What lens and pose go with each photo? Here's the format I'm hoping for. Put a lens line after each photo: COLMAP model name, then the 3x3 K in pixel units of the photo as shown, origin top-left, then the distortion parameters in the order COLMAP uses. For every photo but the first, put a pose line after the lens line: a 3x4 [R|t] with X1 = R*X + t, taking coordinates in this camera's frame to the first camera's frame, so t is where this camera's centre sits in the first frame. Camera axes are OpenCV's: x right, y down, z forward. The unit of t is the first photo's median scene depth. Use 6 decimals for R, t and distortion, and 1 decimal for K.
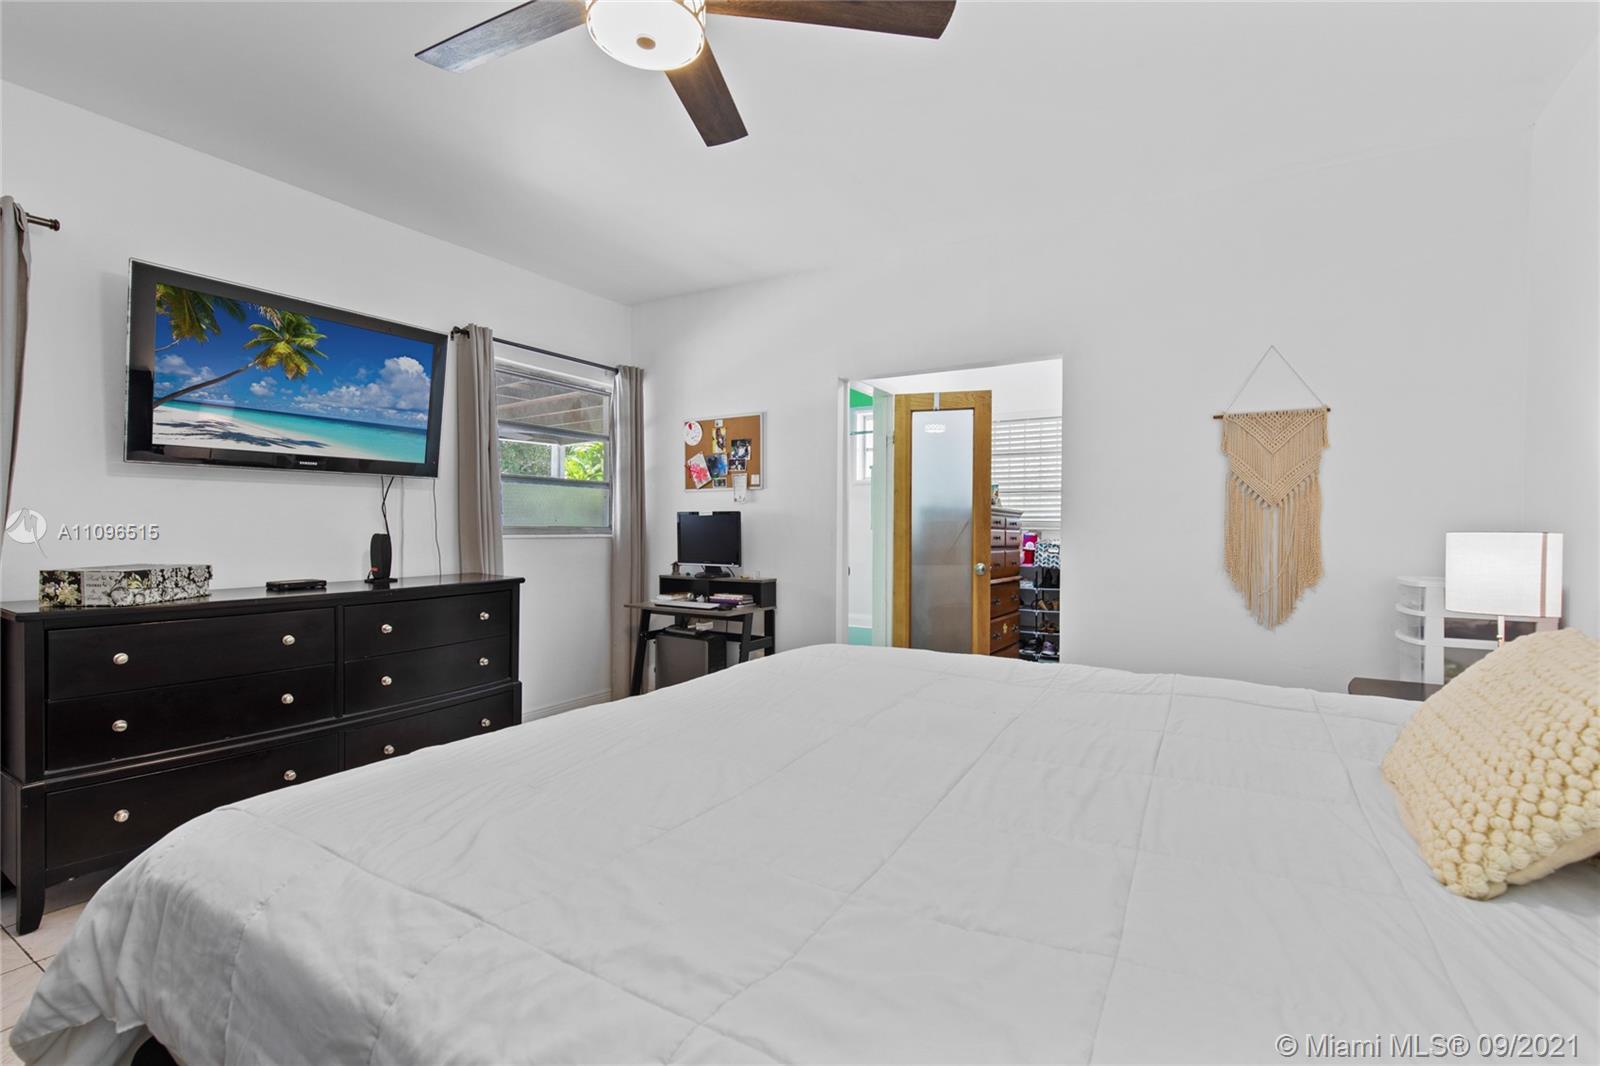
lens RADIAL K [[717.5, 0, 798.8], [0, 717.5, 529.1], [0, 0, 1]] dist [0.015073, -0.001006]
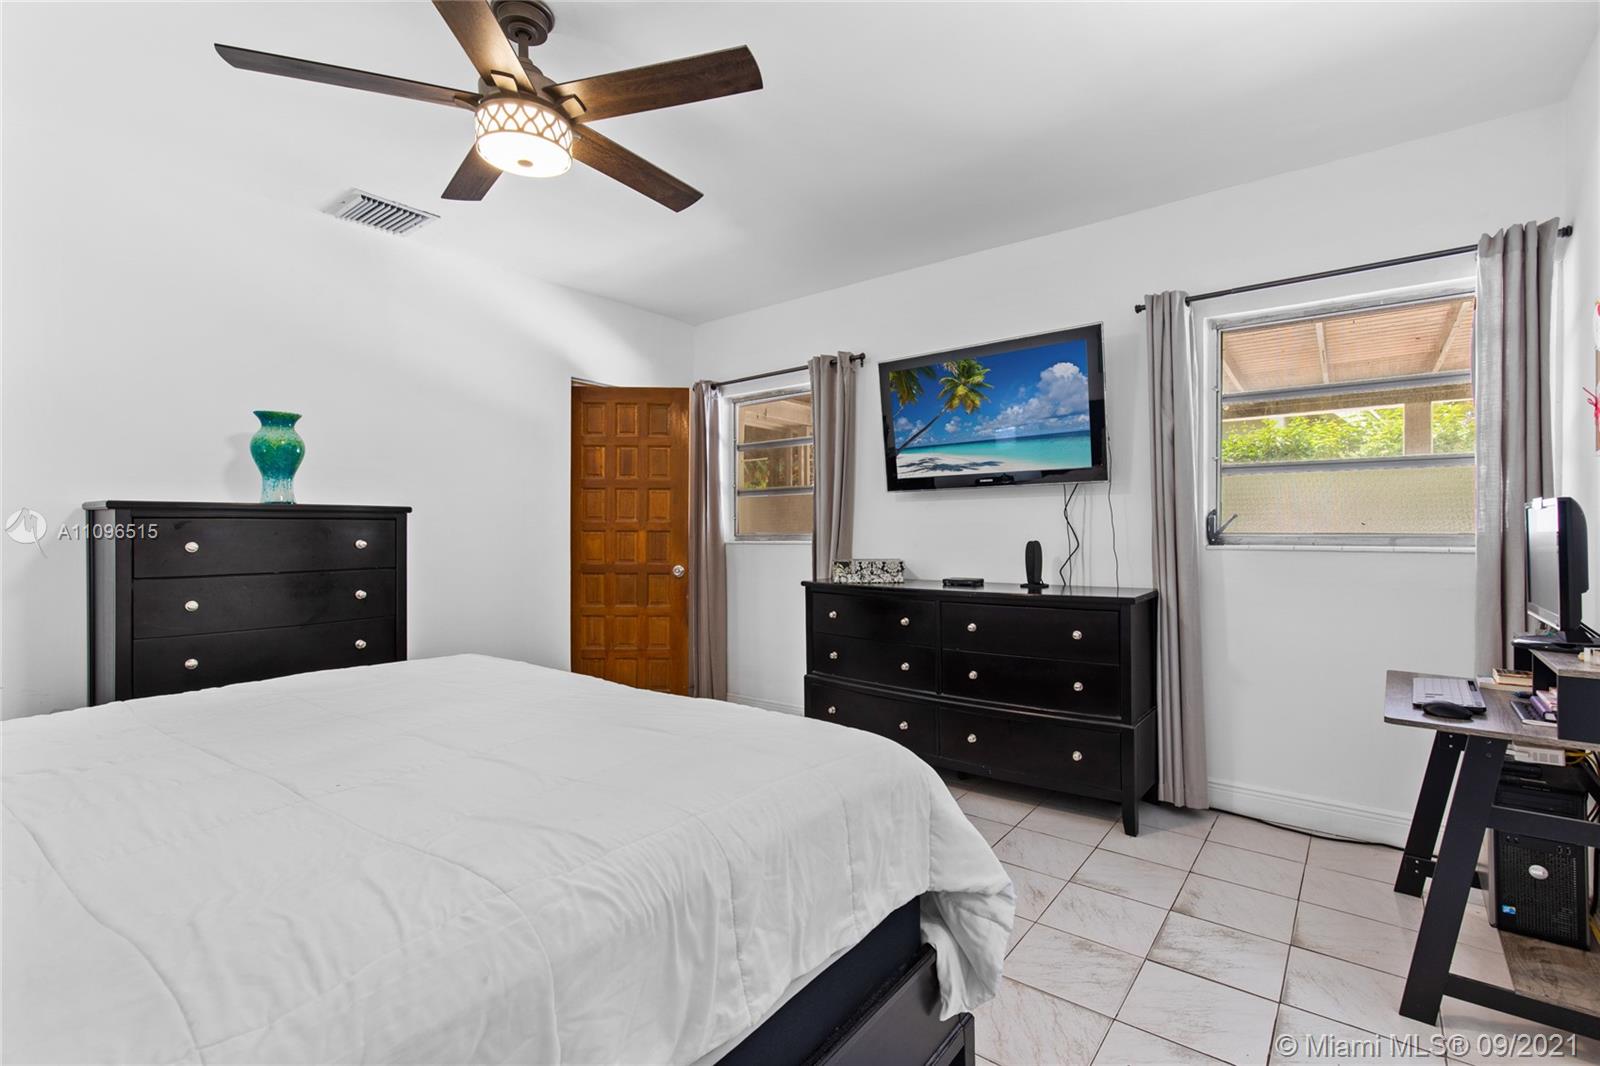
lens RADIAL K [[717.5, 0, 800.8], [0, 717.5, 545.2], [0, 0, 1]] dist [0.015073, -0.001006]
pose [[-0.093070, 0.005759, -0.995643, 0.529421], [-0.003351, 0.999976, 0.006097, 0.008588], [0.995654, 0.003904, -0.093048, 0.822138]]
